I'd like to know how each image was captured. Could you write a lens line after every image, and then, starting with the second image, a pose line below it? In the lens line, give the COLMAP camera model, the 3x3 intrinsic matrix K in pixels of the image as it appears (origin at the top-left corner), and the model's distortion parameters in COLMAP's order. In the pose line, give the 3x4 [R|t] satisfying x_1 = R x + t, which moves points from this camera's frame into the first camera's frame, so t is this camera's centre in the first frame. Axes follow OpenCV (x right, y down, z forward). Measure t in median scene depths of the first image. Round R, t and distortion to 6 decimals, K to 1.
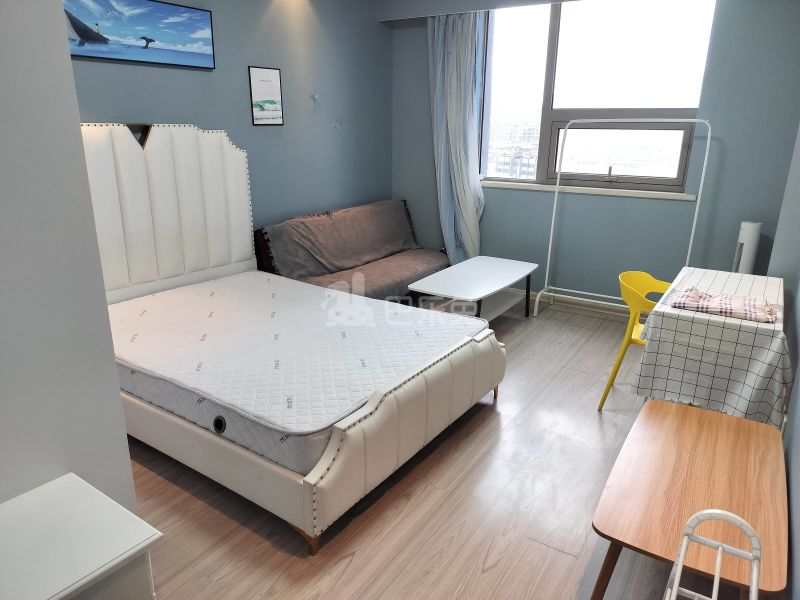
lens RADIAL K [[551.7, 0, 401.2], [0, 551.7, 301.6], [0, 0, 1]] dist [-0.004726, -0.013505]
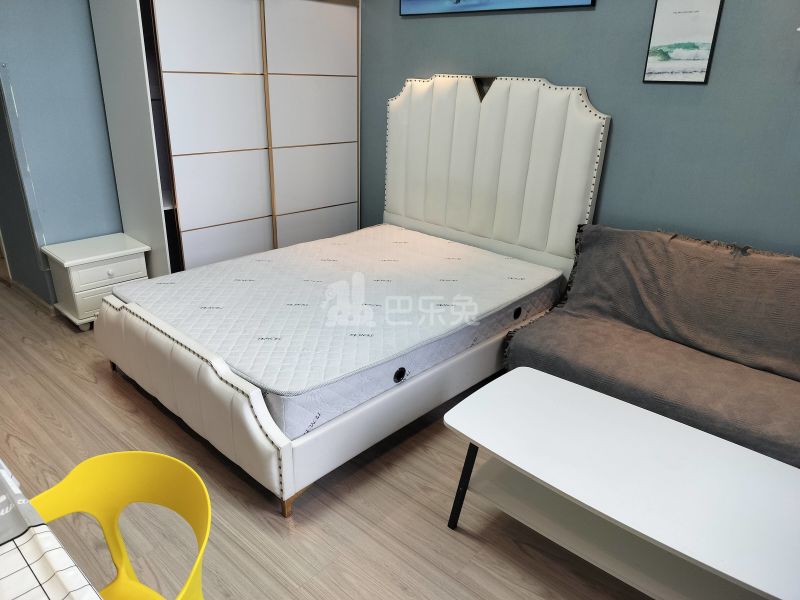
lens RADIAL K [[551.7, 0, 404.4], [0, 551.7, 307.6], [0, 0, 1]] dist [-0.004726, -0.013505]
pose [[-0.120348, 0.369284, -0.921491, 0.653688], [-0.334615, 0.858829, 0.387873, -0.317787], [0.934639, 0.355024, 0.020210, 1.047279]]
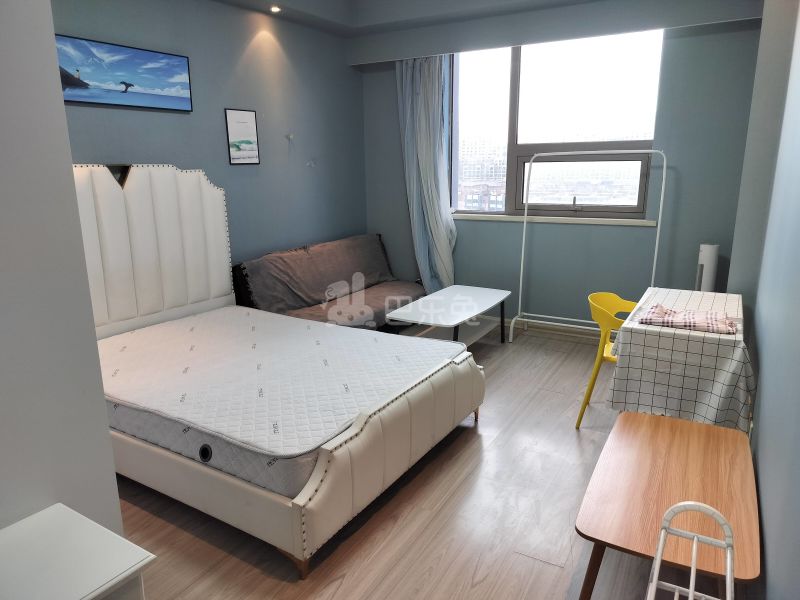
lens RADIAL K [[551.7, 0, 400.2], [0, 551.7, 300.6], [0, 0, 1]] dist [-0.004726, -0.013505]
pose [[0.998493, -0.031631, 0.044839, -0.008037], [0.034691, 0.997000, -0.069186, 0.019572], [-0.042516, 0.070637, 0.996596, -0.025776]]
